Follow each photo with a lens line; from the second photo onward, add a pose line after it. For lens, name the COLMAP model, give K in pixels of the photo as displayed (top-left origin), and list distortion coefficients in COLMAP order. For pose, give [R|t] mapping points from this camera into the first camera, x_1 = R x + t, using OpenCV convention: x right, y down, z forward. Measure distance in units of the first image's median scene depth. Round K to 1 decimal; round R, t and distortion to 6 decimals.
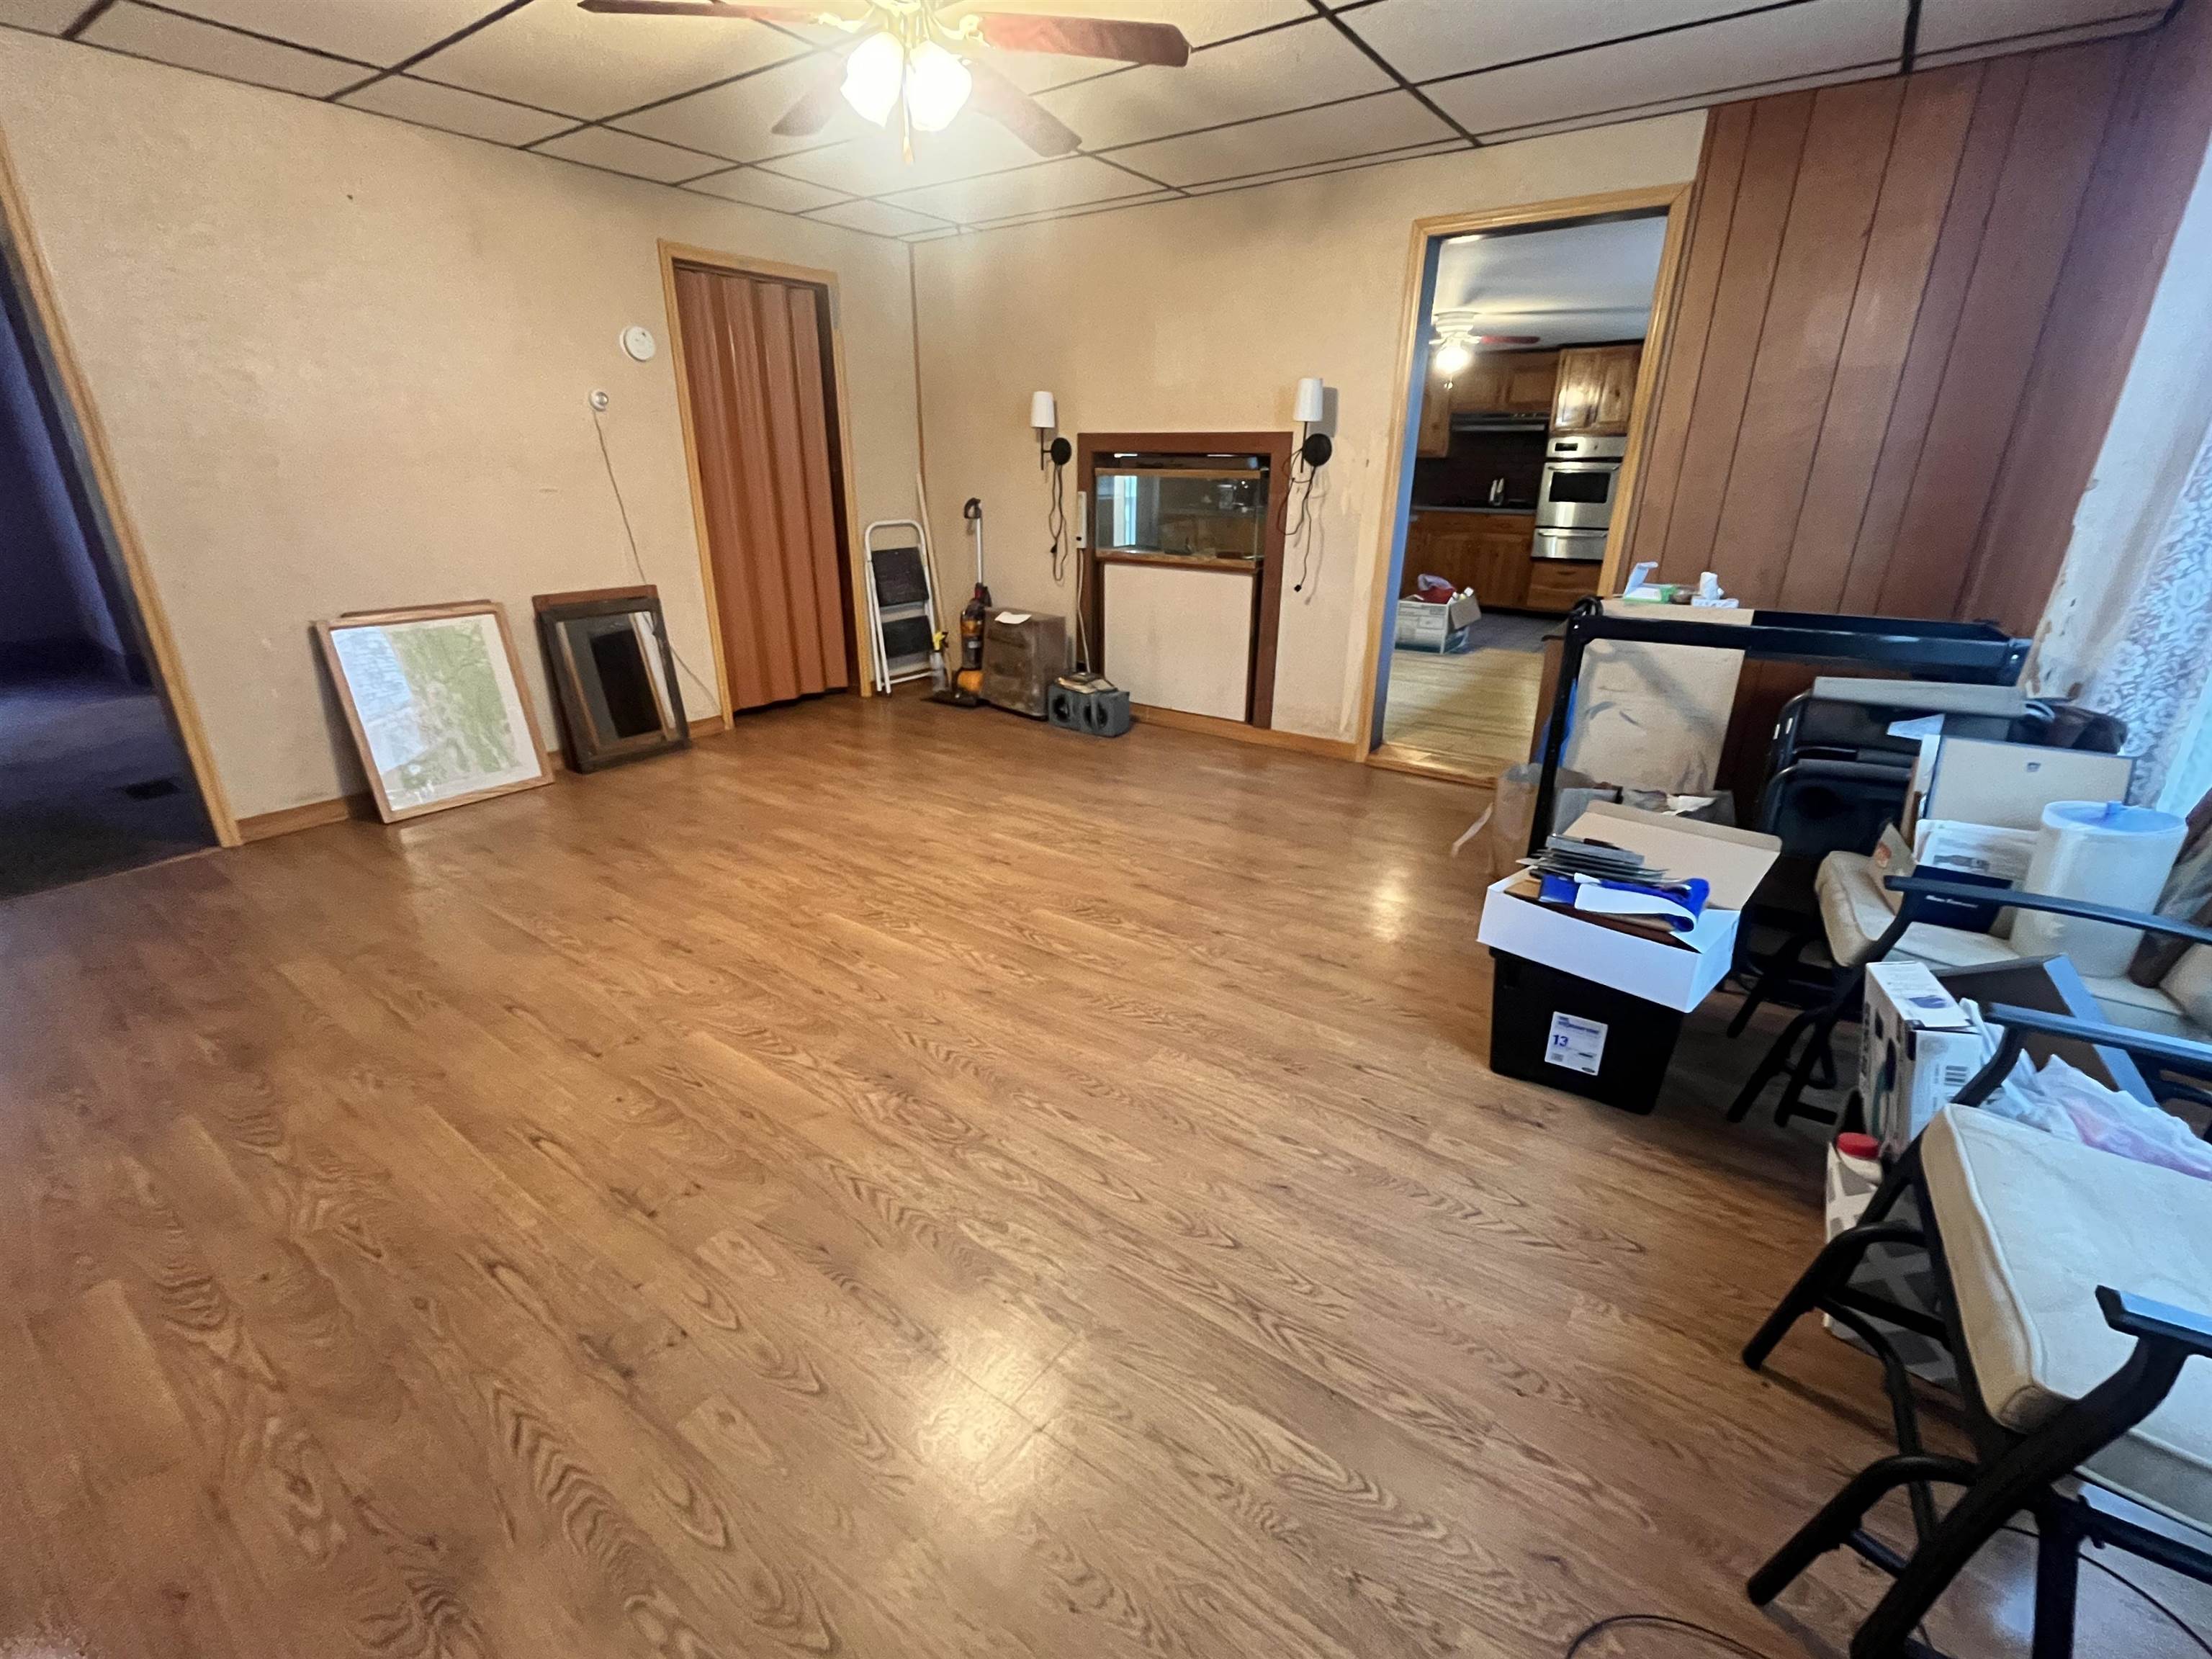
lens RADIAL K [[955.2, 0, 1106.6], [0, 955.2, 836.9], [0, 0, 1]] dist [-0.013198, -0.000266]
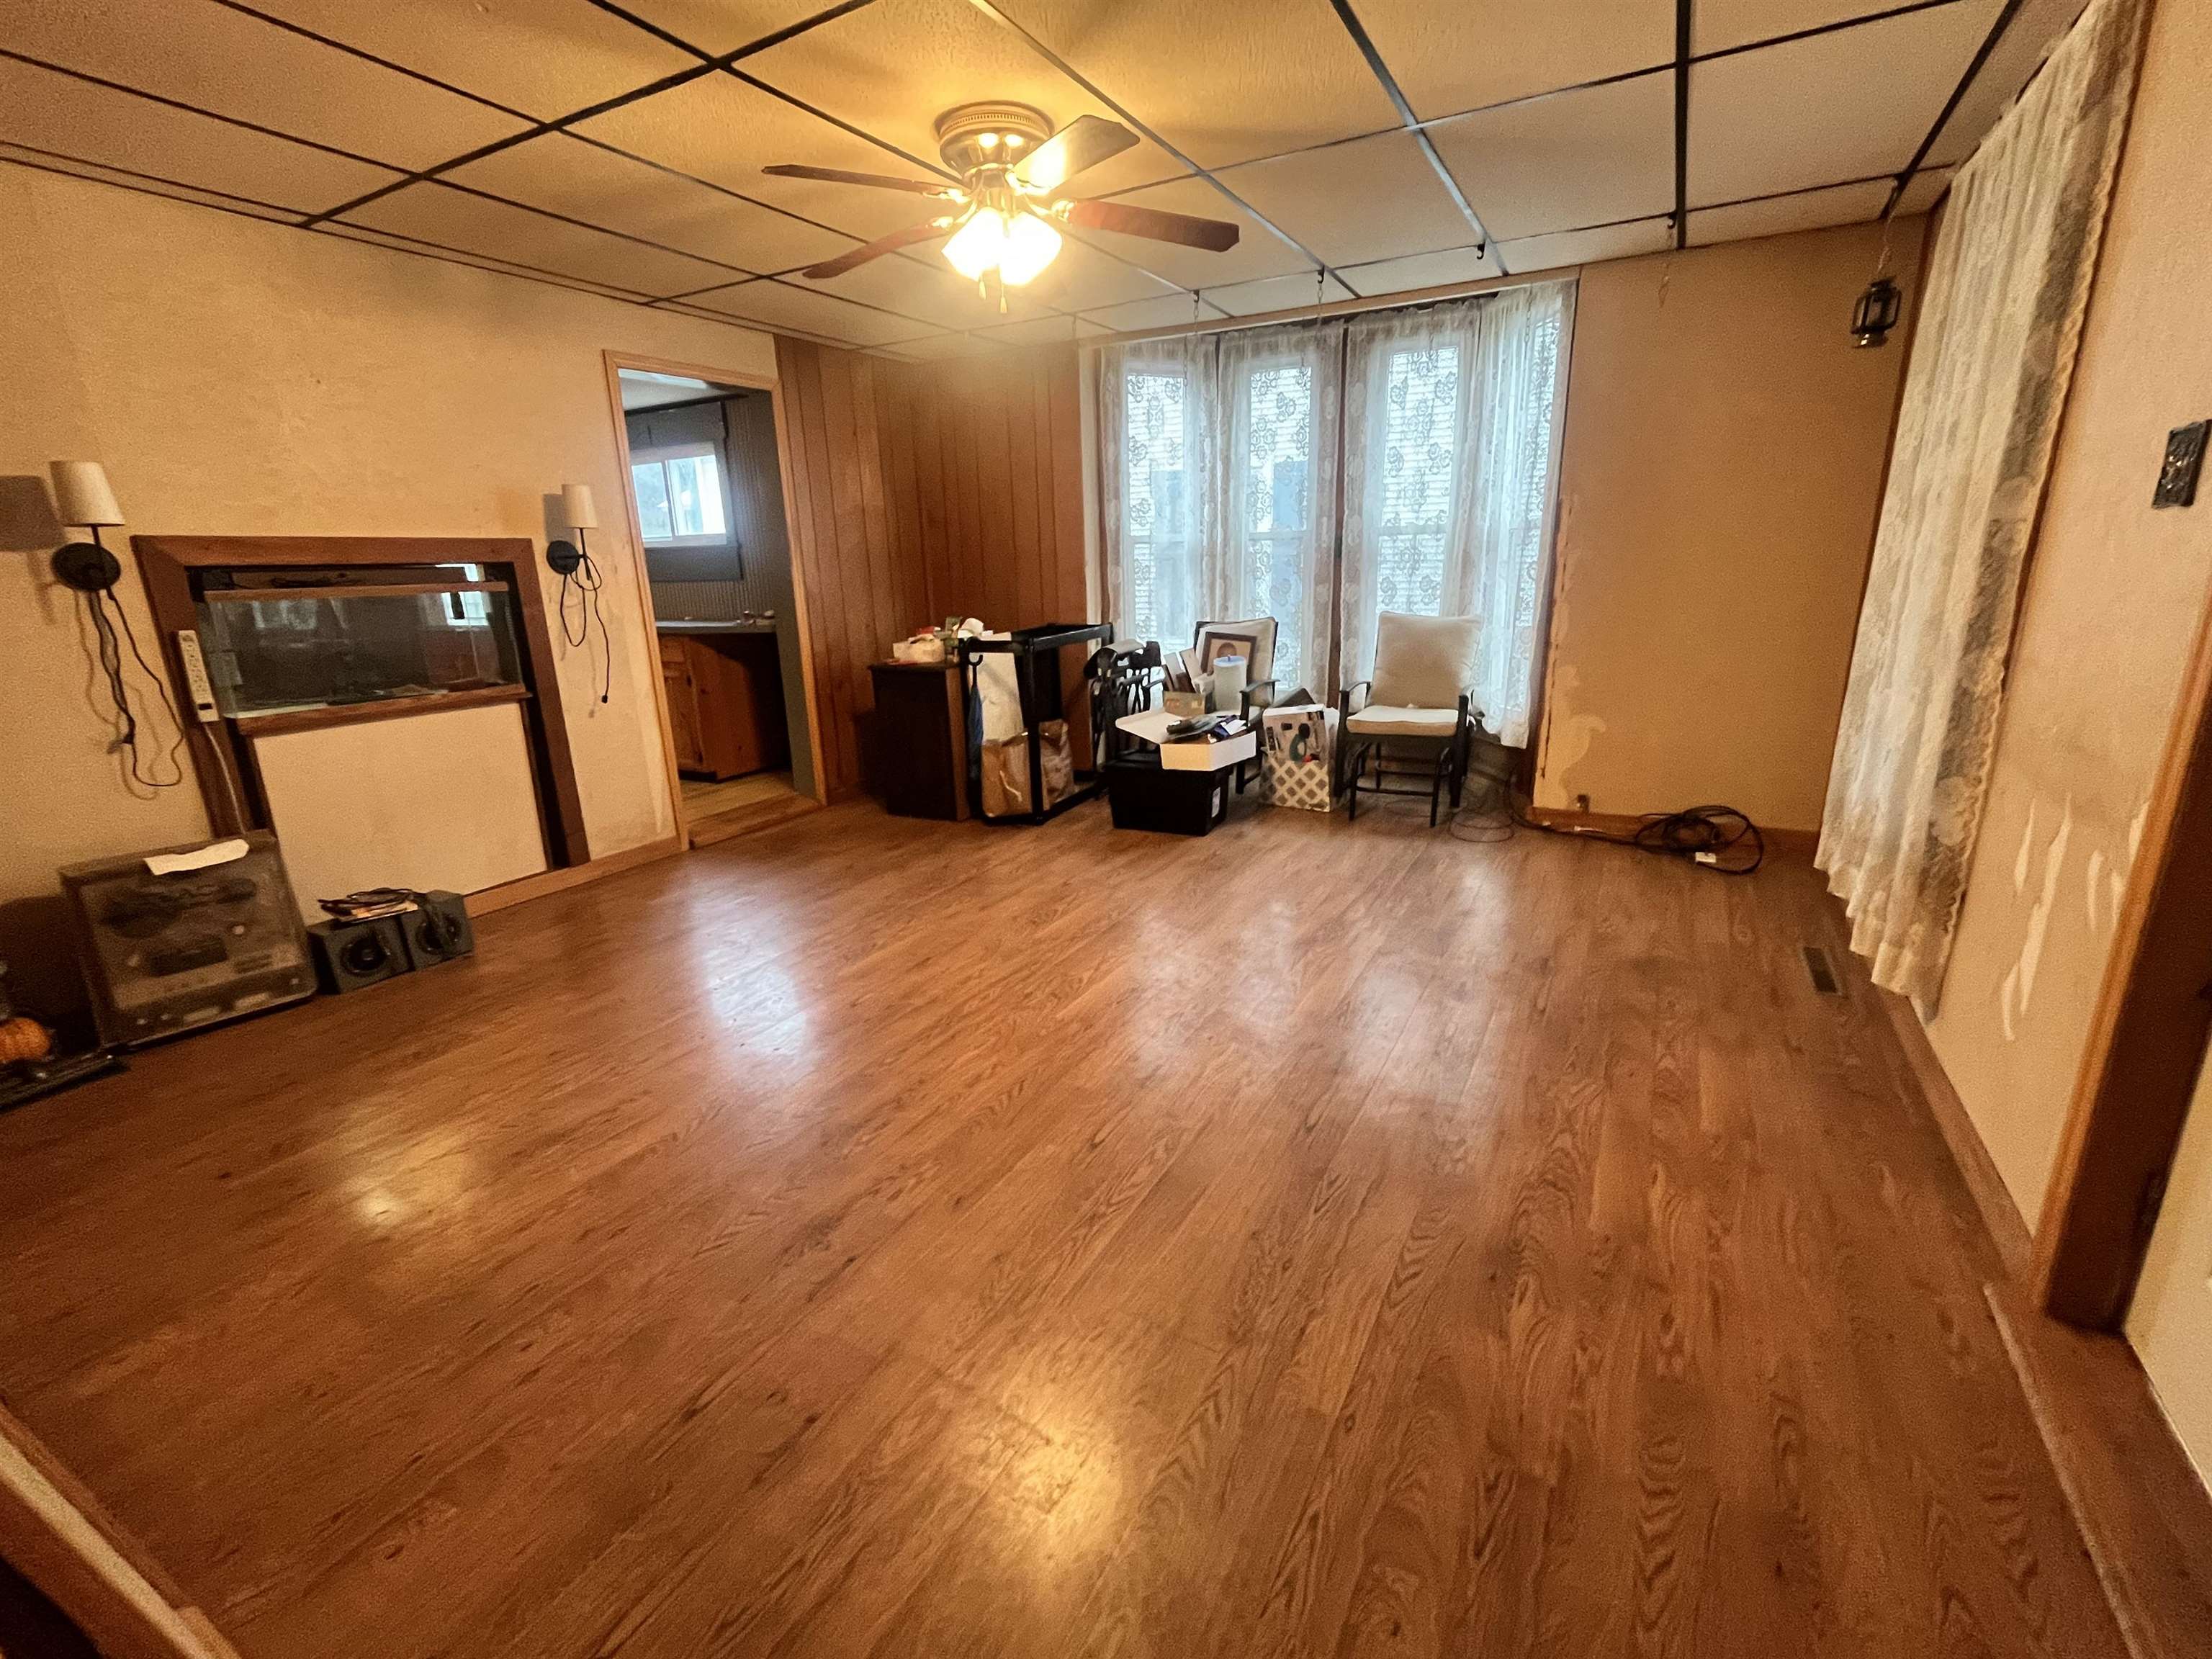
lens RADIAL K [[956.2, 0, 1106.0], [0, 956.2, 829.5], [0, 0, 1]] dist [-0.001522, -0.000181]
pose [[-0.108258, -0.281294, 0.953496, -1.012481], [0.382204, 0.873637, 0.301129, -0.311720], [-0.917715, 0.397030, 0.012934, 0.749690]]
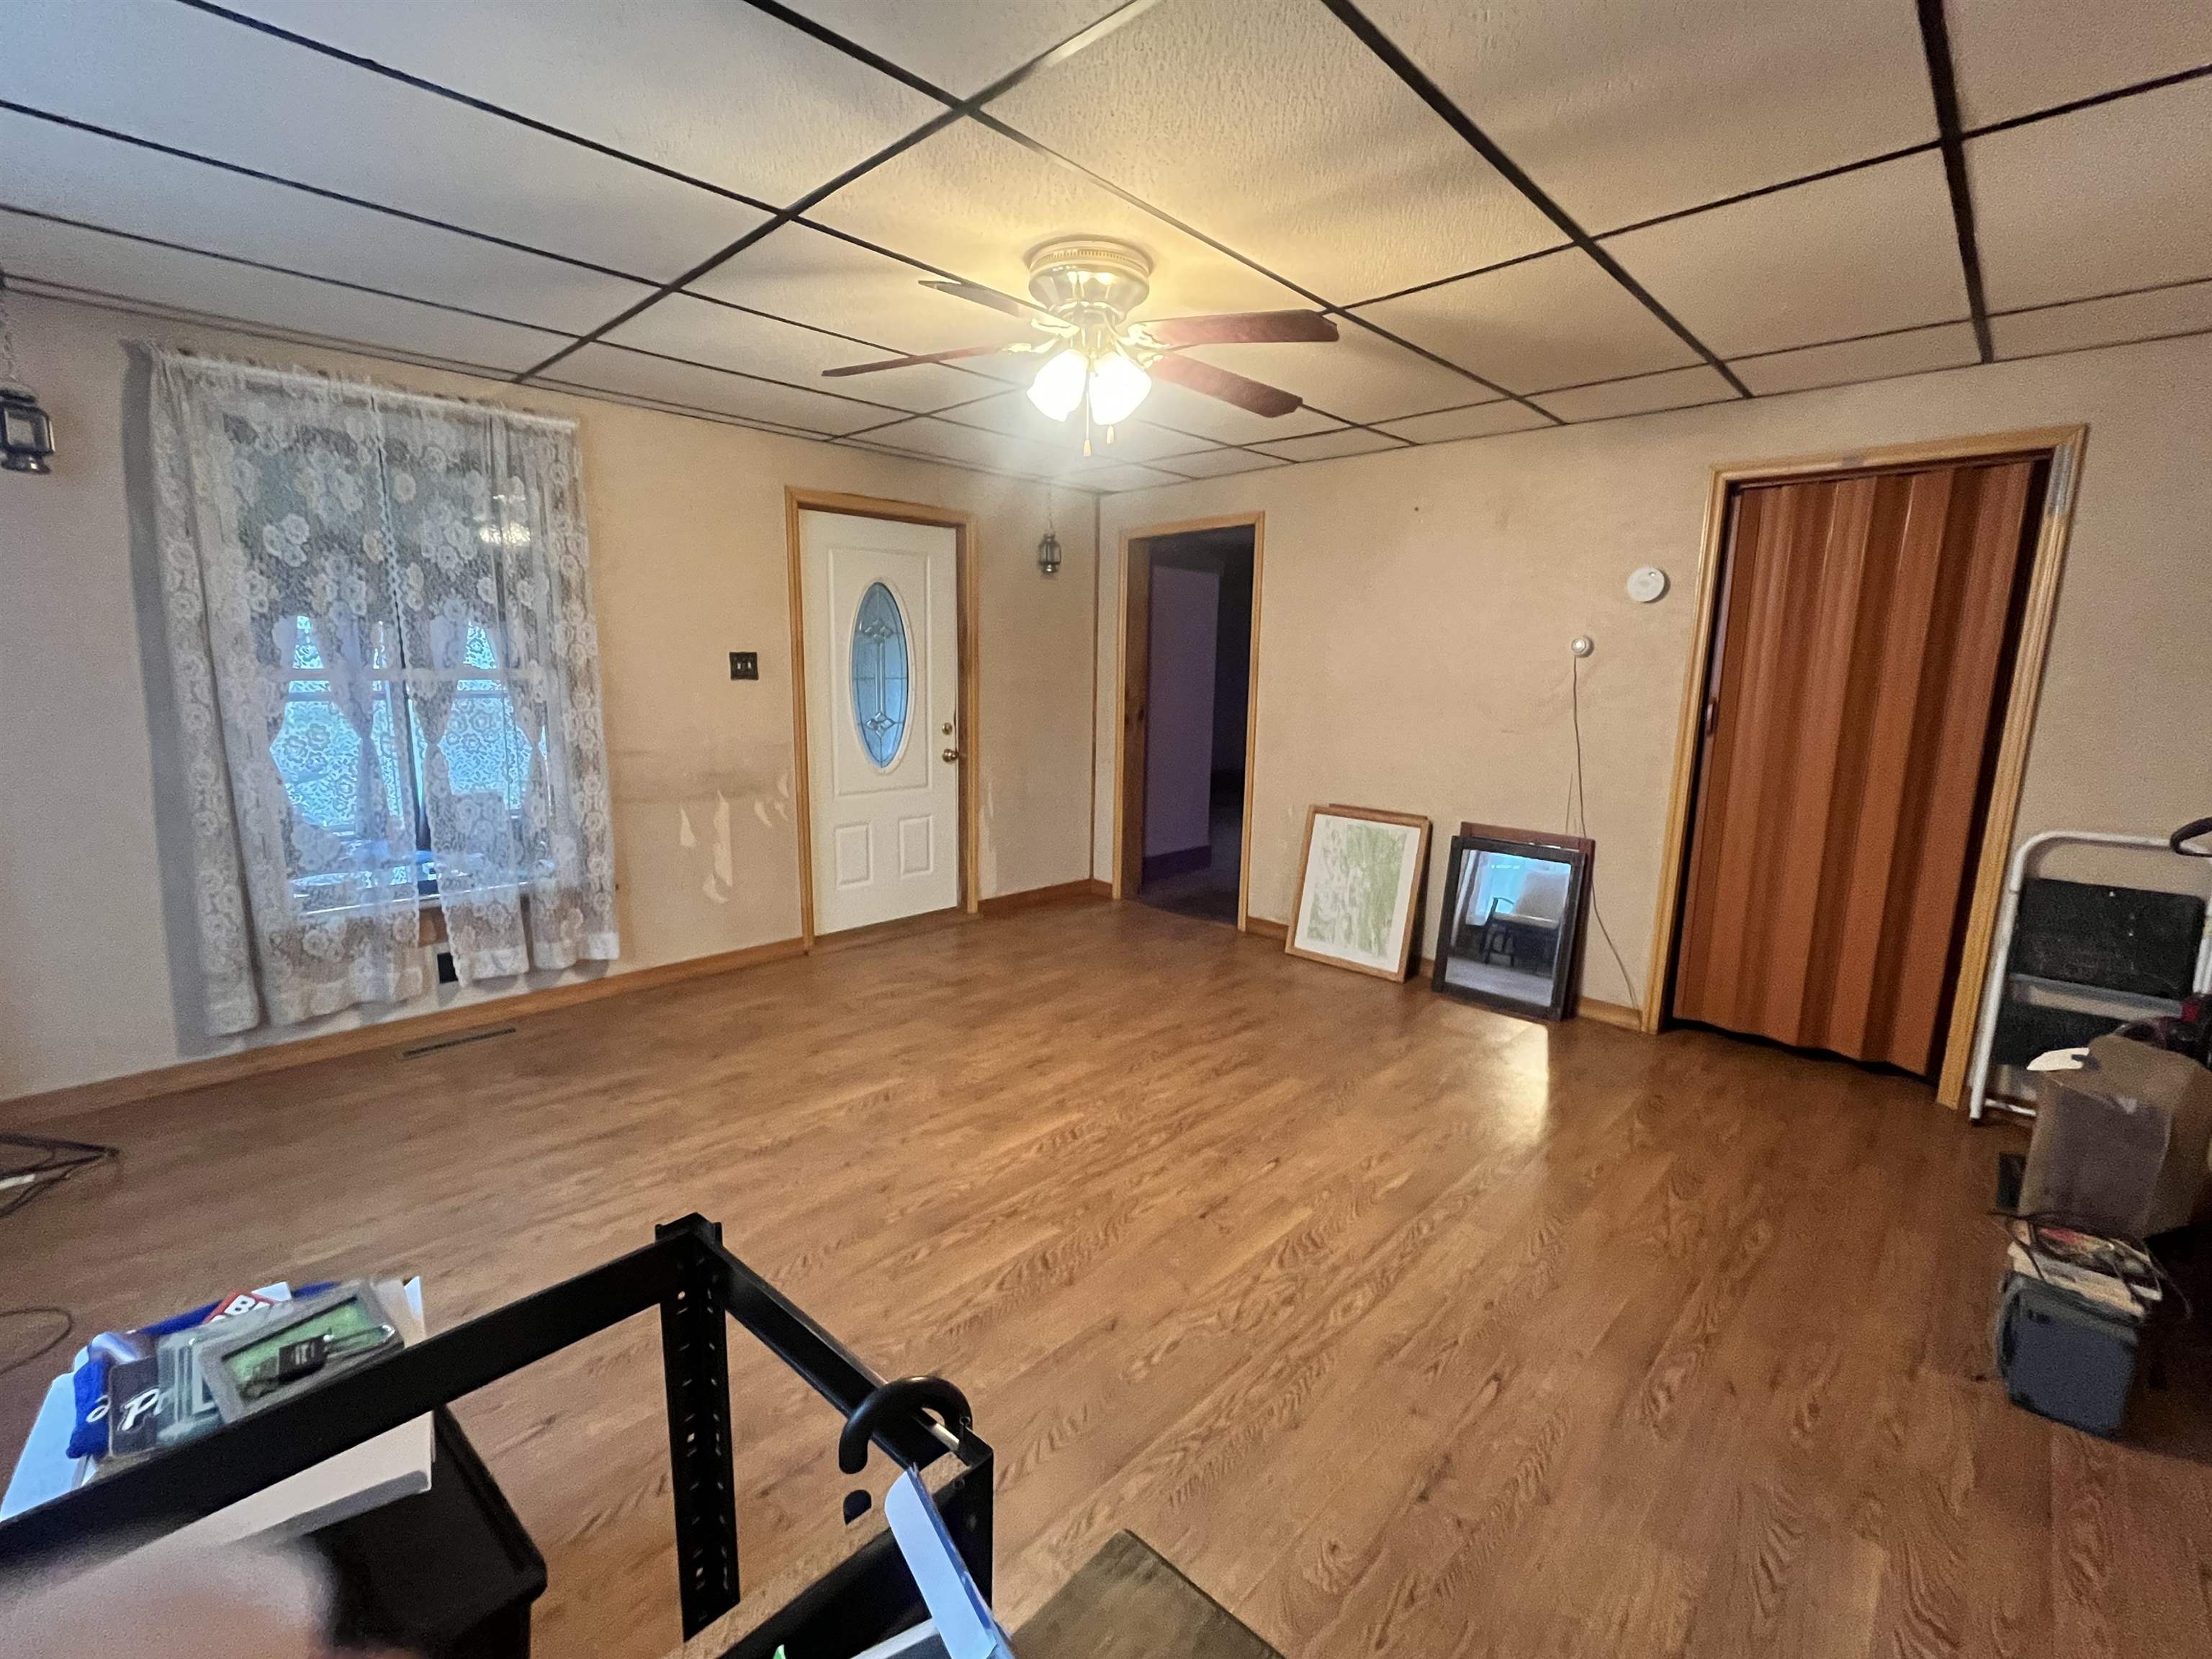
lens RADIAL K [[956.2, 0, 1106.0], [0, 956.2, 829.5], [0, 0, 1]] dist [-0.001522, -0.000181]
pose [[-0.144440, 0.164996, -0.975661, 0.598976], [-0.375074, 0.903293, 0.208284, -0.378886], [0.915673, 0.396029, -0.068586, 0.840624]]
